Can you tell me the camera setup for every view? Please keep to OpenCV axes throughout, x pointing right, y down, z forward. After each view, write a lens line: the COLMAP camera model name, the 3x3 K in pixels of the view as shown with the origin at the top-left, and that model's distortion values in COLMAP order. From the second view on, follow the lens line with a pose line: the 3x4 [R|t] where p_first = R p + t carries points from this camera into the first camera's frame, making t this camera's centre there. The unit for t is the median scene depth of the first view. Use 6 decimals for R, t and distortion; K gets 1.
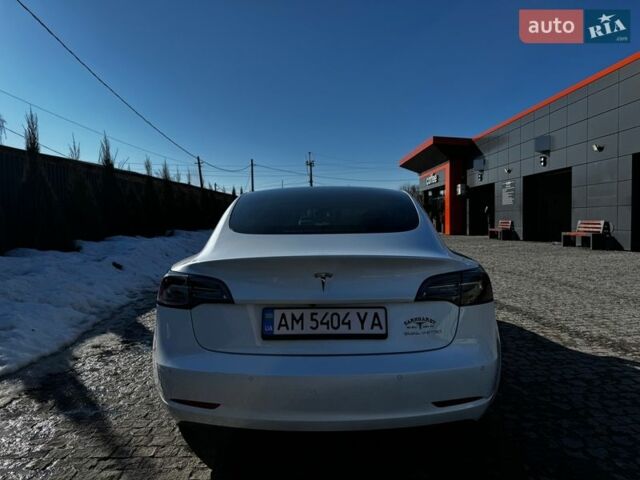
lens RADIAL K [[440.5, 0, 320.0], [0, 440.5, 240.0], [0, 0, 1]] dist [0.070119, -0.062182]
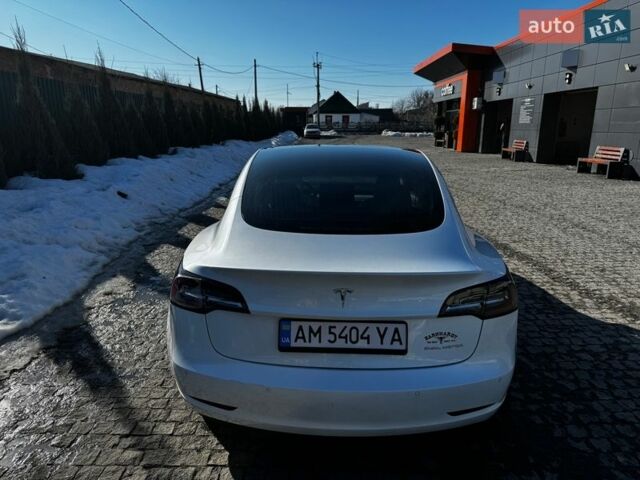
lens RADIAL K [[442.6, 0, 321.1], [0, 442.6, 237.0], [0, 0, 1]] dist [0.061641, -0.059064]
pose [[0.999689, 0.024389, -0.005168, -0.031292], [-0.022892, 0.980107, 0.197147, -0.180539], [0.009873, -0.196967, 0.980360, 0.070196]]
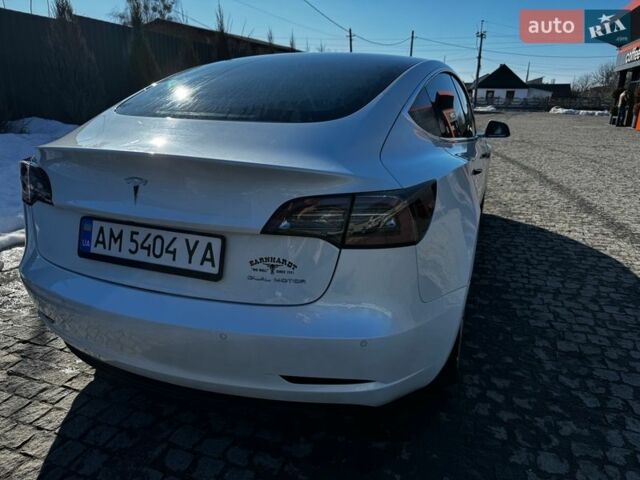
lens RADIAL K [[460.3, 0, 331.3], [0, 460.3, 220.8], [0, 0, 1]] dist [0.034195, -0.003902]
pose [[0.948180, 0.120540, -0.293980, 0.423707], [-0.057167, 0.974865, 0.215339, -0.027494], [0.312548, -0.187374, 0.931238, 0.330712]]
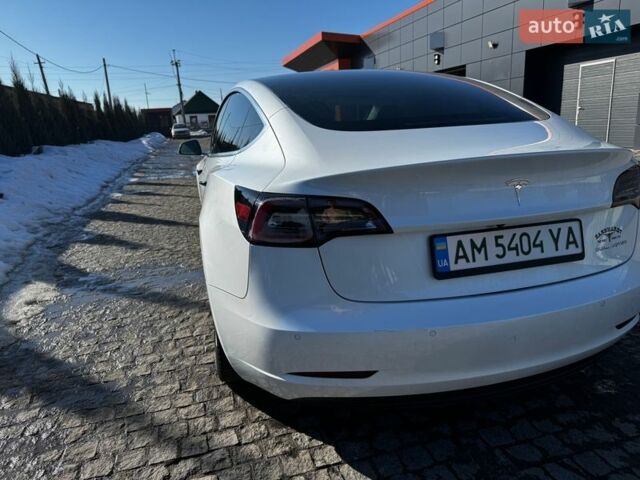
lens RADIAL K [[447.9, 0, 321.2], [0, 447.9, 237.2], [0, 0, 1]] dist [0.007375, -0.008040]
pose [[0.960777, -0.100599, 0.258431, -0.398402], [0.048346, 0.978374, 0.201112, 0.005550], [-0.273074, -0.180730, 0.944864, 0.321986]]
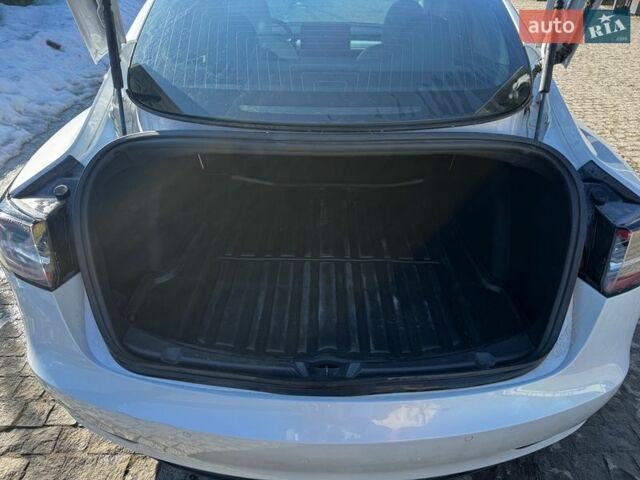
lens RADIAL K [[447.9, 0, 321.2], [0, 447.9, 237.2], [0, 0, 1]] dist [0.007375, -0.008040]
pose [[0.999805, 0.012854, 0.015016, -0.003104], [-0.018534, 0.873672, 0.486162, -0.122089], [-0.006870, -0.486345, 0.873740, 0.524380]]
